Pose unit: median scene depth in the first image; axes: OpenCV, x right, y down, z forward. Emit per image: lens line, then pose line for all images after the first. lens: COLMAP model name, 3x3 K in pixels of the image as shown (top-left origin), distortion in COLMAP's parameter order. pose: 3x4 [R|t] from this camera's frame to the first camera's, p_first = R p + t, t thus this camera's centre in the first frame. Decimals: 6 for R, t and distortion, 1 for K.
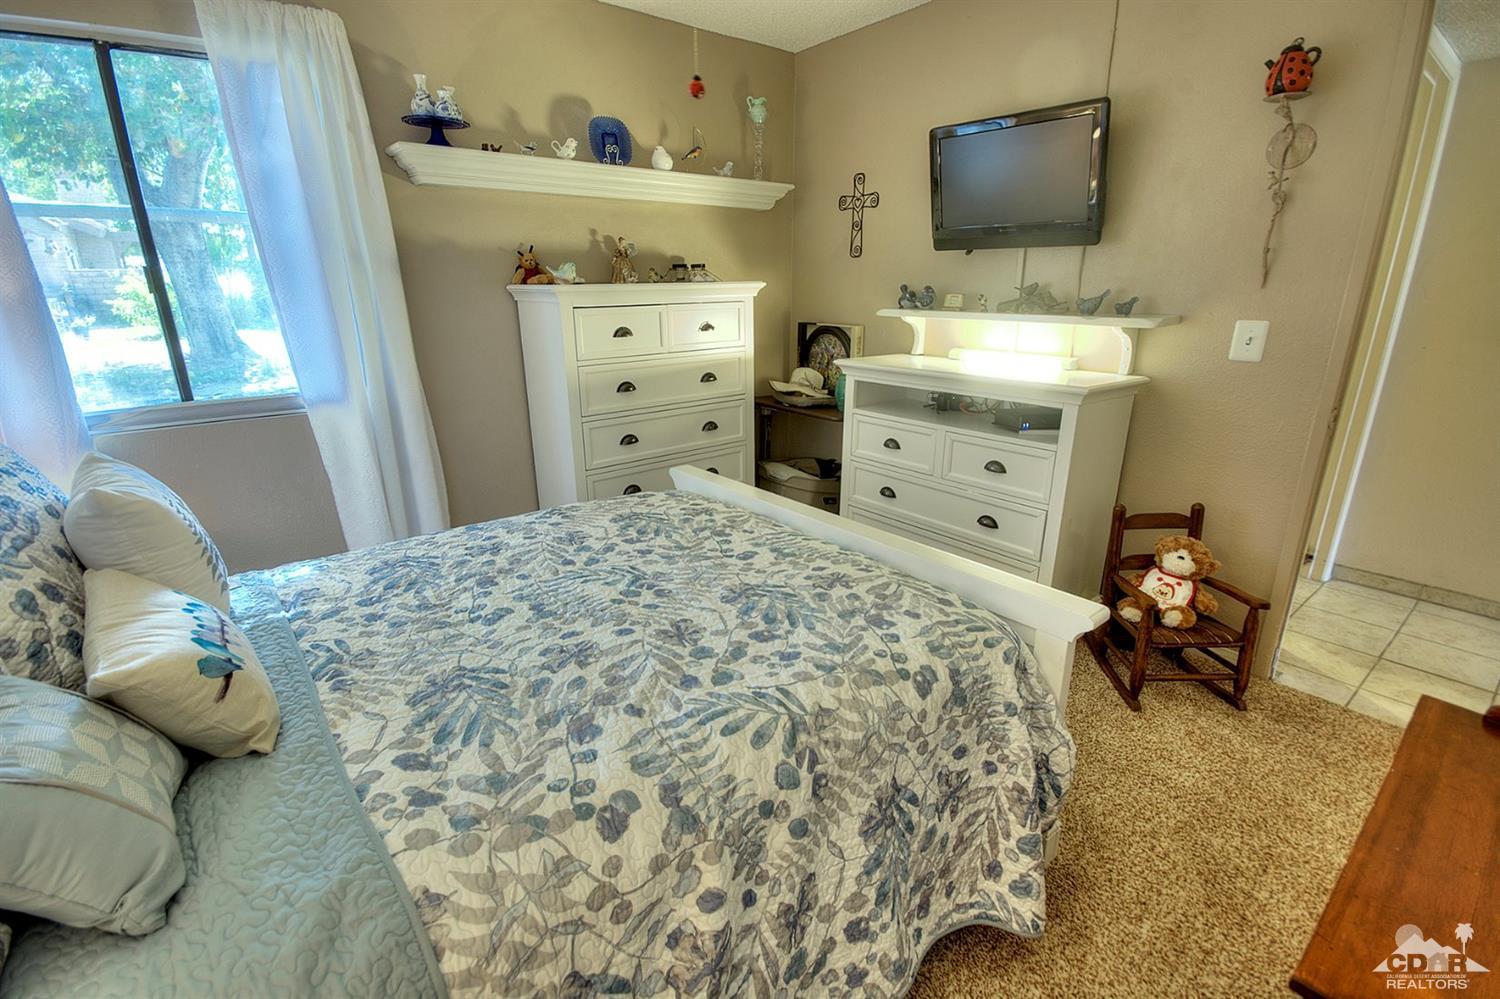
lens RADIAL K [[680.4, 0, 749.7], [0, 680.4, 499.8], [0, 0, 1]] dist [-0.004706, -0.001227]
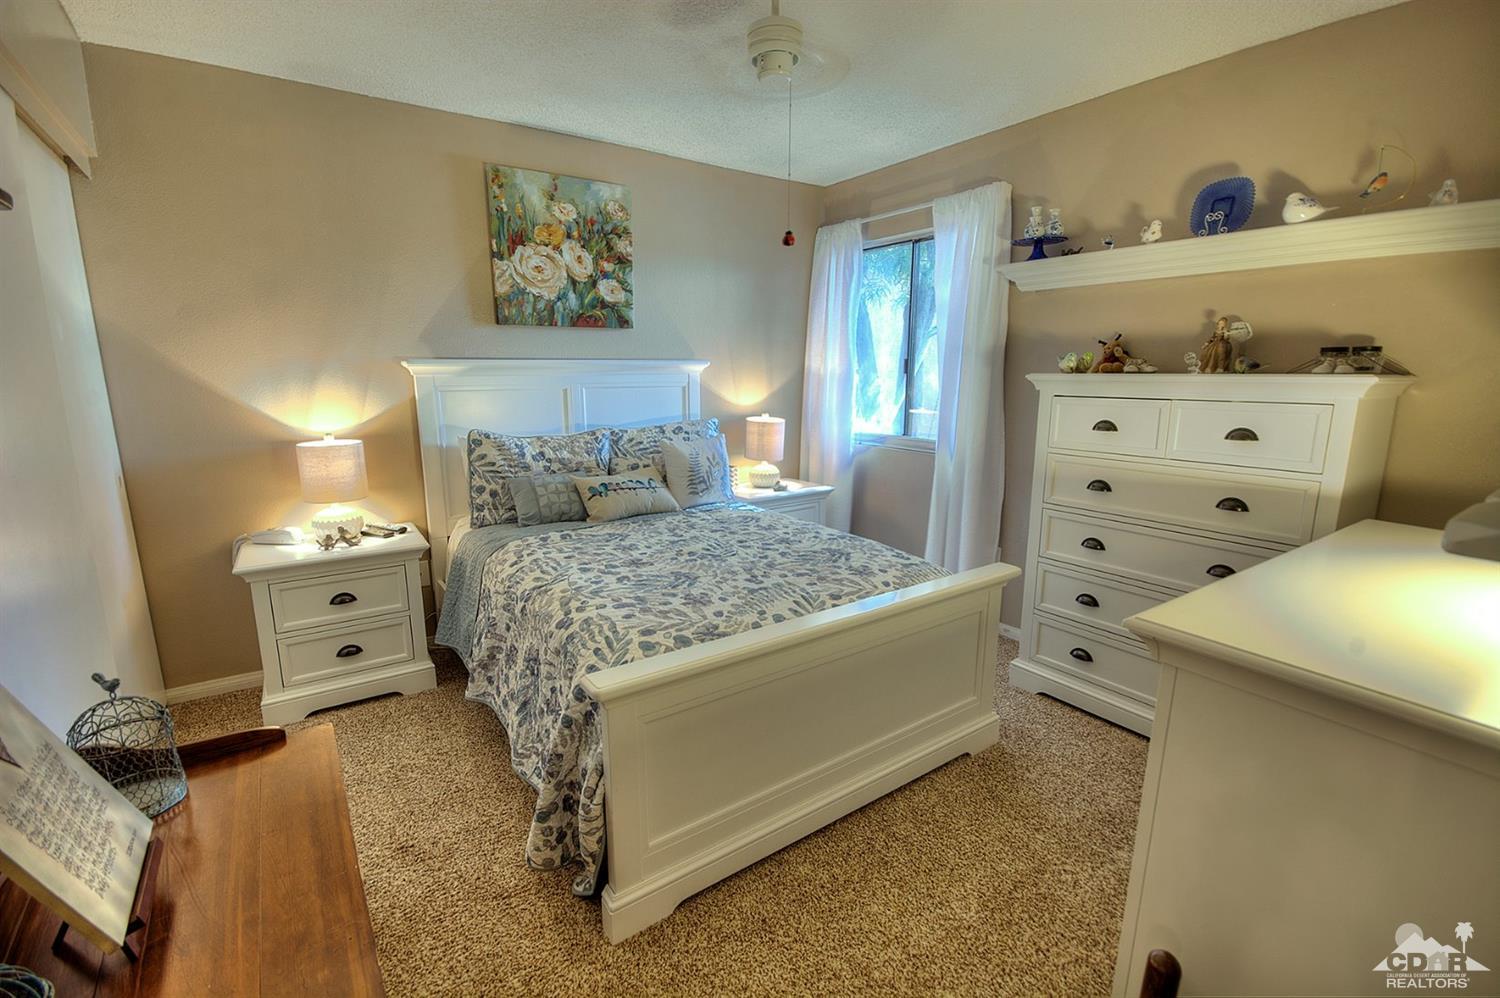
lens RADIAL K [[680.4, 0, 747.0], [0, 680.4, 504.9], [0, 0, 1]] dist [-0.004706, -0.001227]
pose [[-0.084859, 0.207204, -0.974610, 1.252437], [-0.303500, 0.926283, 0.223355, -0.342881], [0.949045, 0.314748, -0.015717, 0.990649]]
